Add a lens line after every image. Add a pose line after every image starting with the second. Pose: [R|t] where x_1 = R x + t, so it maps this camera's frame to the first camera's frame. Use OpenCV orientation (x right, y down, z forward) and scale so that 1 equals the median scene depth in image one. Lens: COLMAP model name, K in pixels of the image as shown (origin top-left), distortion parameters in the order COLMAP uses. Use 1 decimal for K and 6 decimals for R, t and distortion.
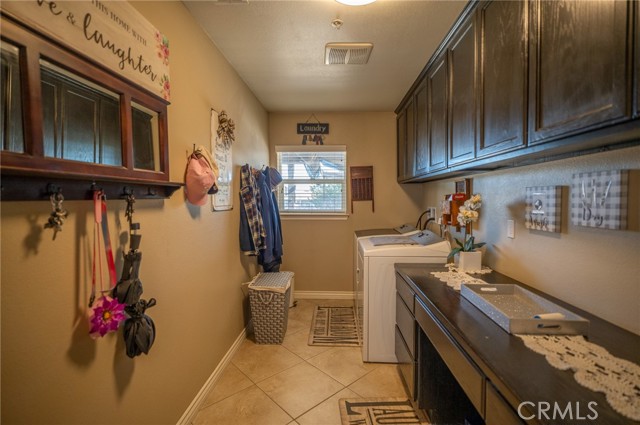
lens RADIAL K [[295.0, 0, 318.4], [0, 295.0, 209.5], [0, 0, 1]] dist [-0.001684, -0.000575]
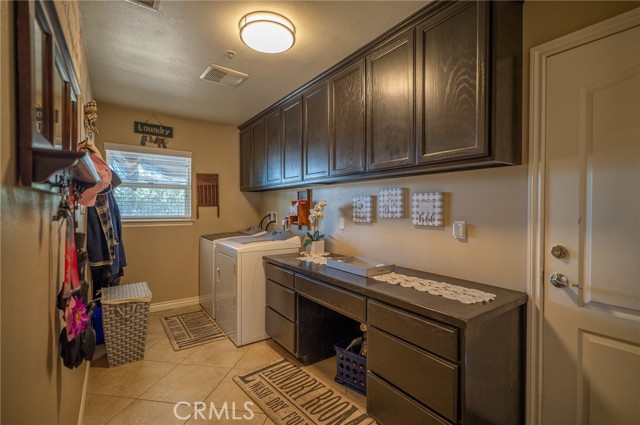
lens RADIAL K [[295.0, 0, 322.8], [0, 295.0, 210.1], [0, 0, 1]] dist [-0.001684, -0.000575]
pose [[0.779313, -0.000316, 0.626634, -0.276040], [0.019816, 0.999512, -0.024141, 0.022893], [-0.626321, 0.031231, 0.778939, -0.095407]]
